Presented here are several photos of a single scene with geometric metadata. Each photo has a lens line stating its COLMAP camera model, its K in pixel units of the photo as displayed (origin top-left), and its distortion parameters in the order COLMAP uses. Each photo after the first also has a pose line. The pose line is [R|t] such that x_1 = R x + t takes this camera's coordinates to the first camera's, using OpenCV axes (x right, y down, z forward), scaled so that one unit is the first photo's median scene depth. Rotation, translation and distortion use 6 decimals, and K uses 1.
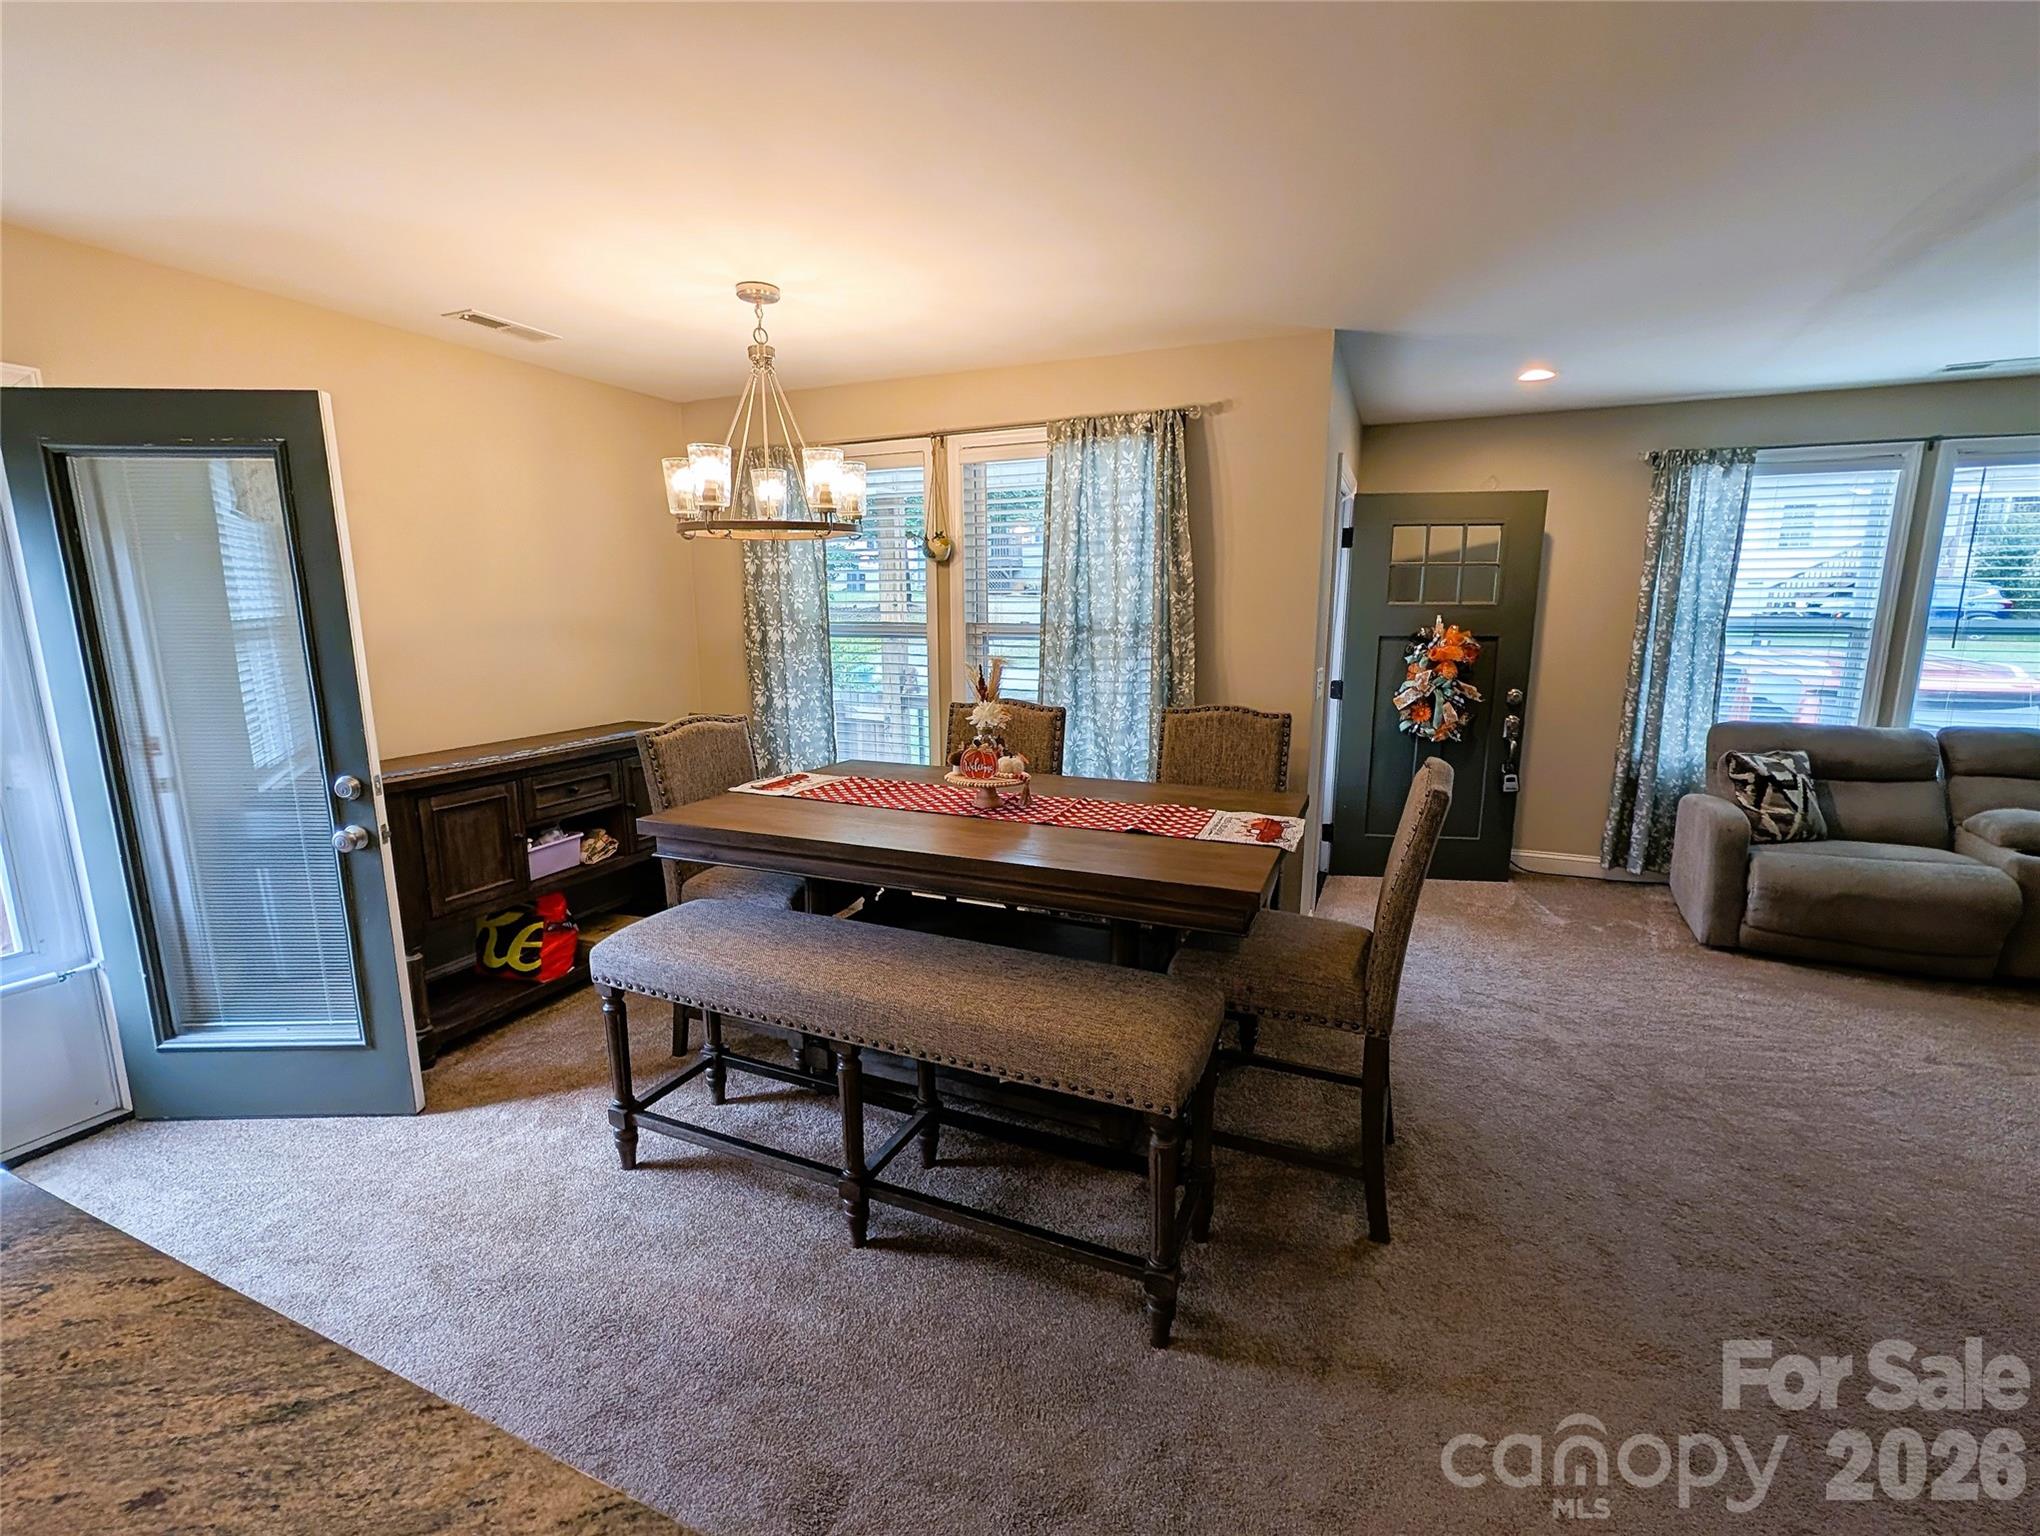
lens RADIAL K [[892.3, 0, 1018.9], [0, 892.3, 767.4], [0, 0, 1]] dist [-0.000364, 0.000754]
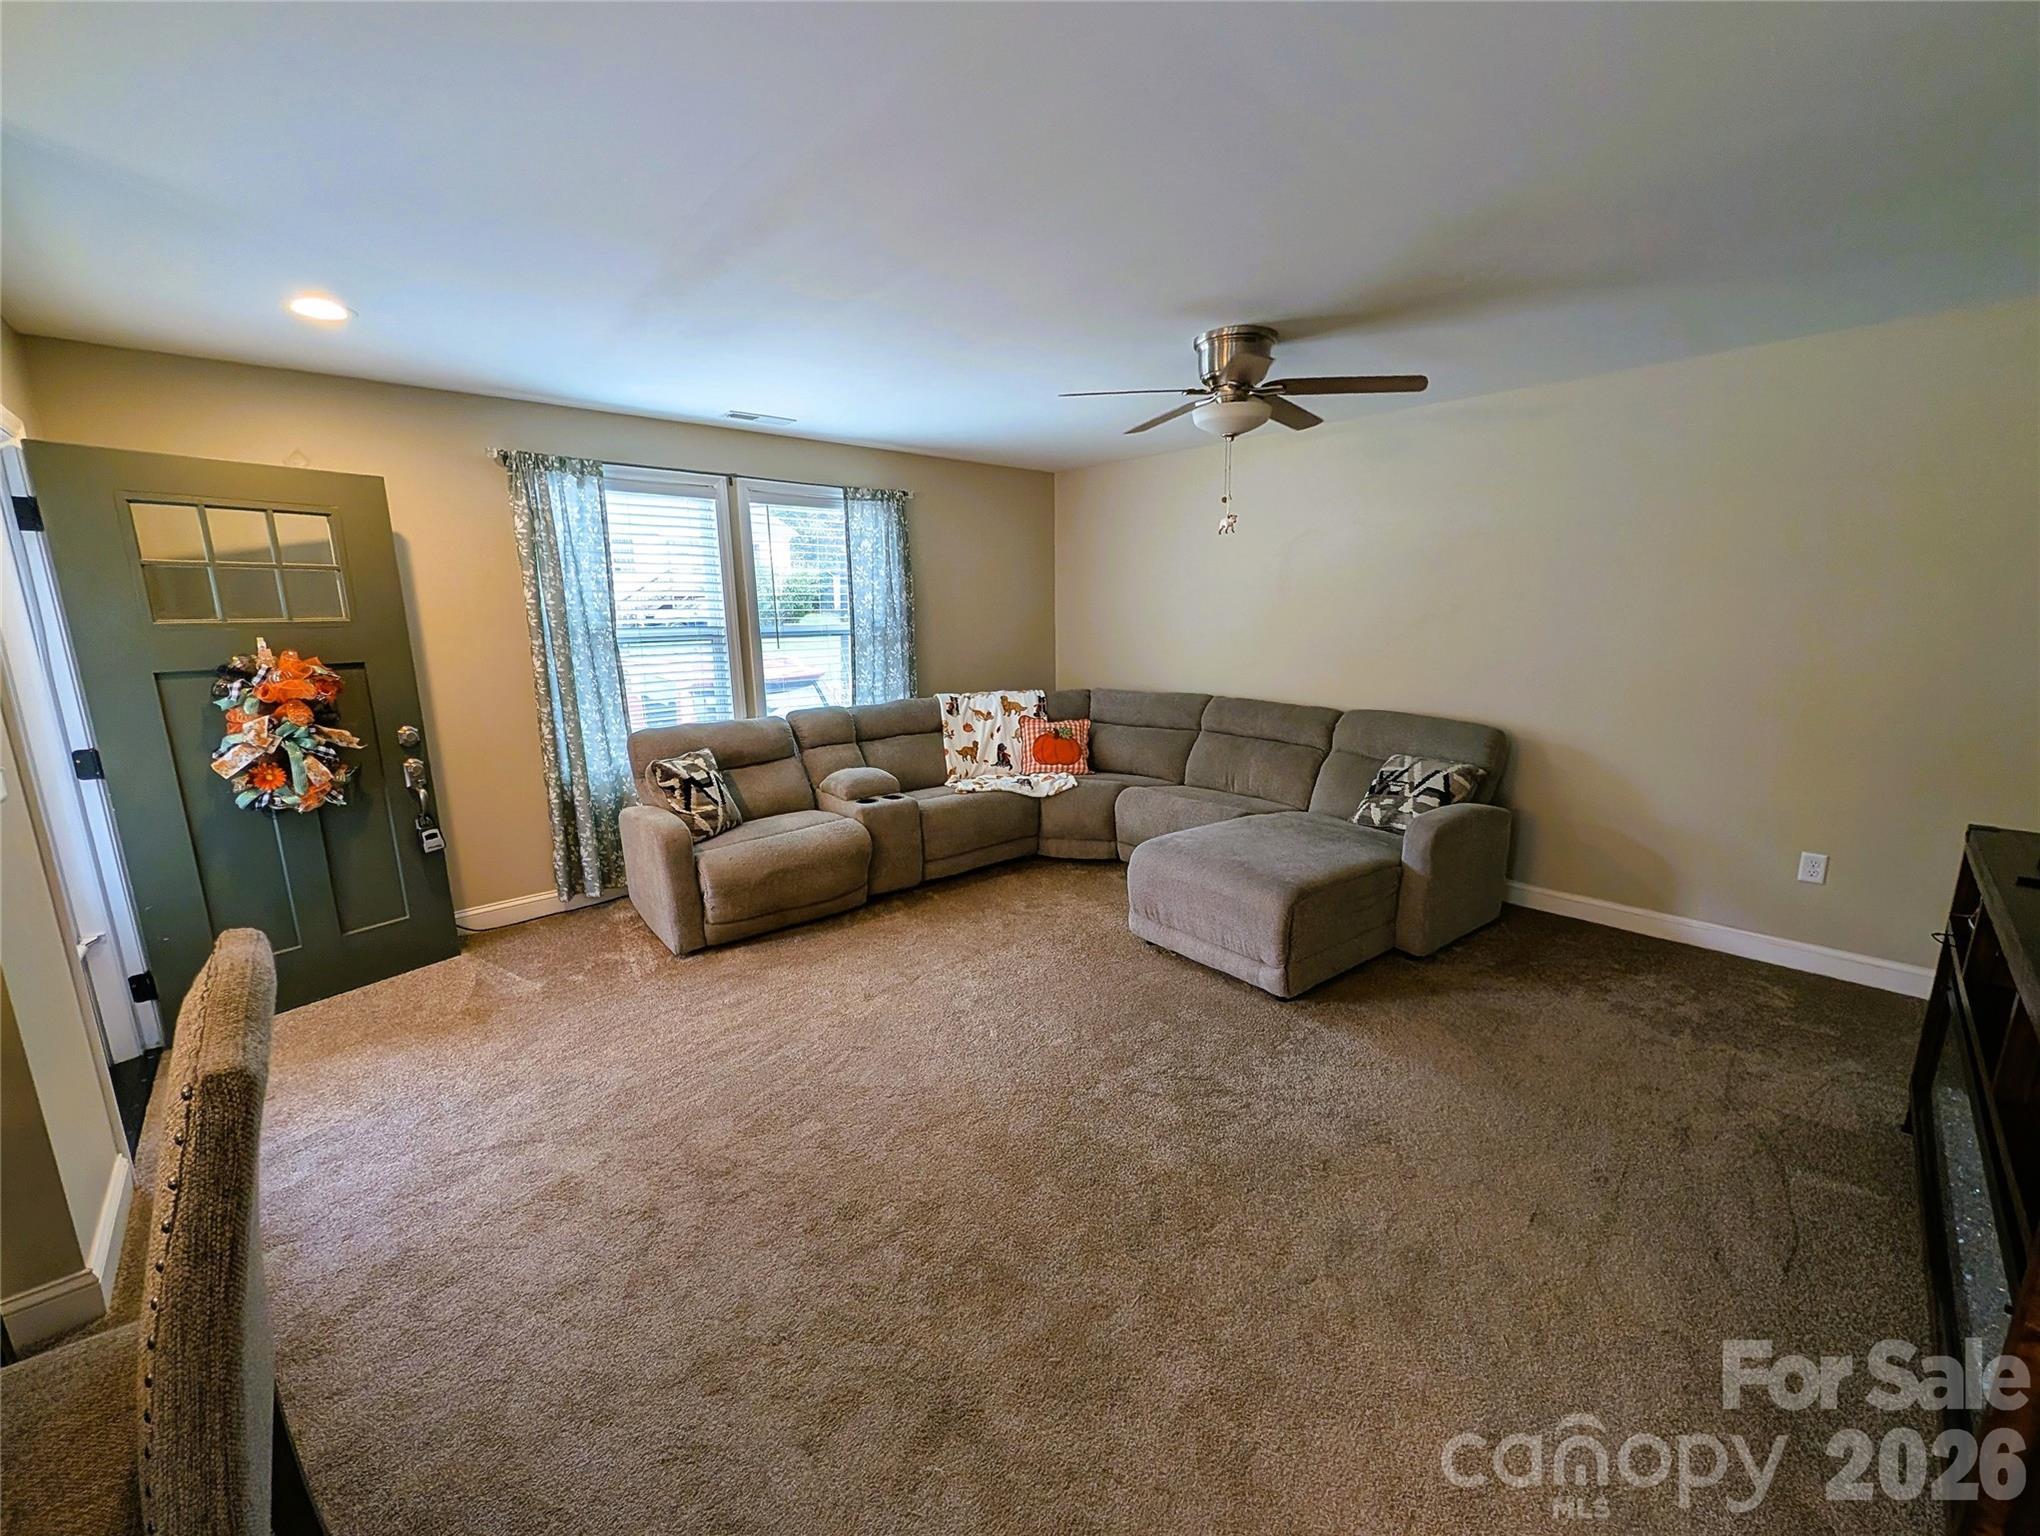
lens RADIAL K [[785.9, 0, 1018.1], [0, 785.9, 763.6], [0, 0, 1]] dist [-0.000083, 0.000783]
pose [[0.399643, -0.182518, 0.898317, 0.142957], [0.180836, 0.976417, 0.117936, -0.040934], [-0.898657, 0.115316, 0.423224, 0.223265]]
